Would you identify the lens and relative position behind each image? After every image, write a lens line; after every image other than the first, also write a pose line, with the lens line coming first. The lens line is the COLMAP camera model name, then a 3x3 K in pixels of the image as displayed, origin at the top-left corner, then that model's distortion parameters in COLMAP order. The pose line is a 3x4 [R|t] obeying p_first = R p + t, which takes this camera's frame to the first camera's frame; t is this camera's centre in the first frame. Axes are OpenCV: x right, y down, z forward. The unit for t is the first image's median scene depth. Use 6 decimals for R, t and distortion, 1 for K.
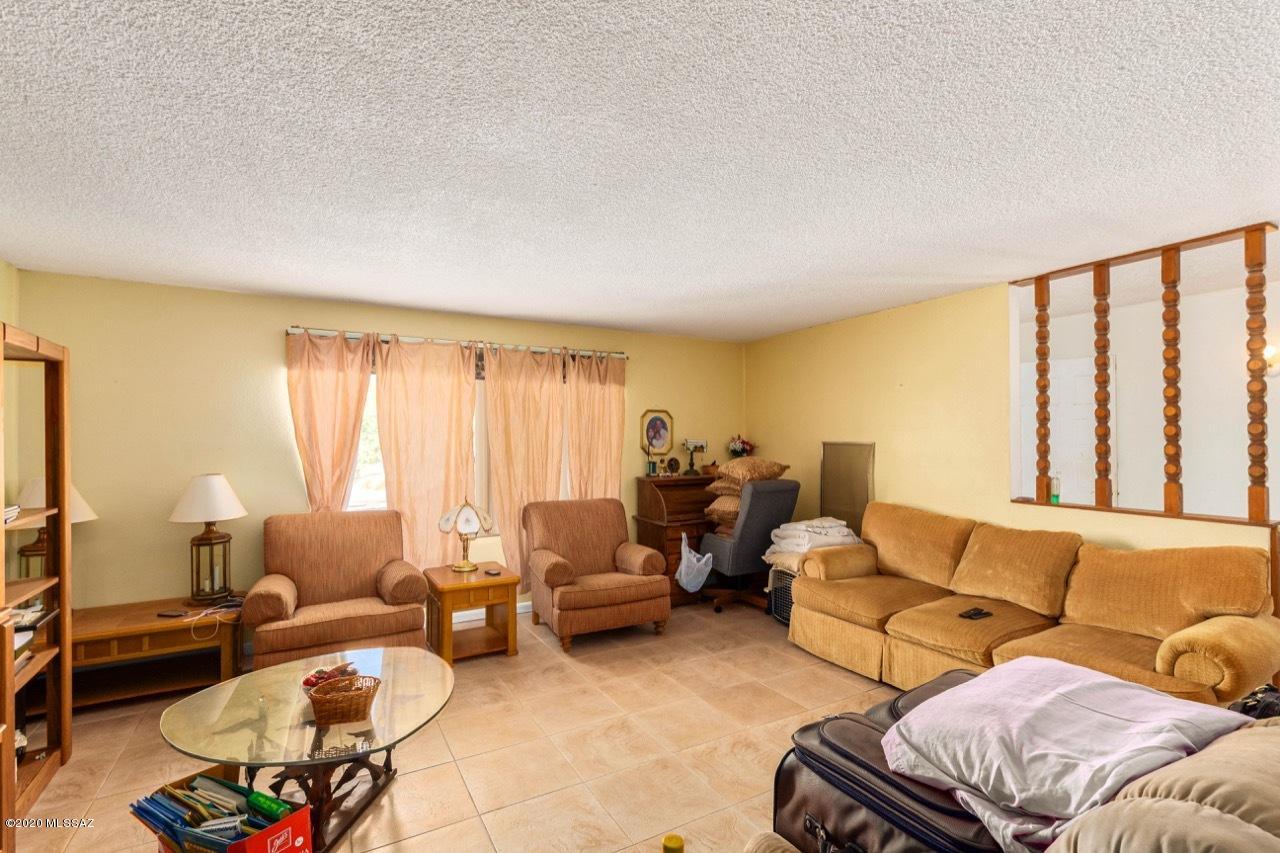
lens RADIAL K [[588.4, 0, 644.2], [0, 588.4, 432.2], [0, 0, 1]] dist [0.017964, 0.000121]
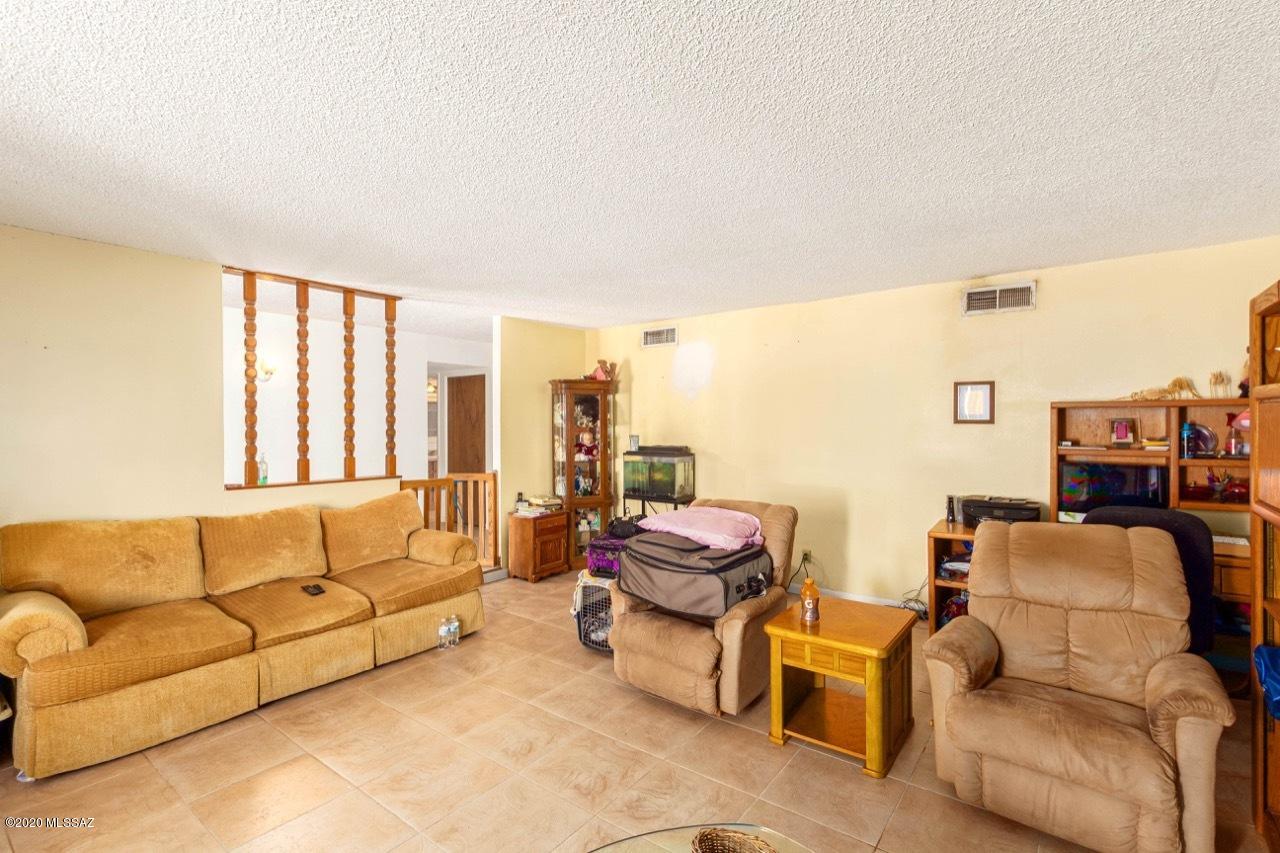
lens RADIAL K [[588.4, 0, 644.2], [0, 588.4, 432.2], [0, 0, 1]] dist [0.017964, 0.000121]
pose [[-0.388224, 0.003611, 0.921558, -0.480743], [-0.000255, 0.999992, -0.004026, 0.022486], [-0.921565, -0.001798, -0.388220, 0.649595]]
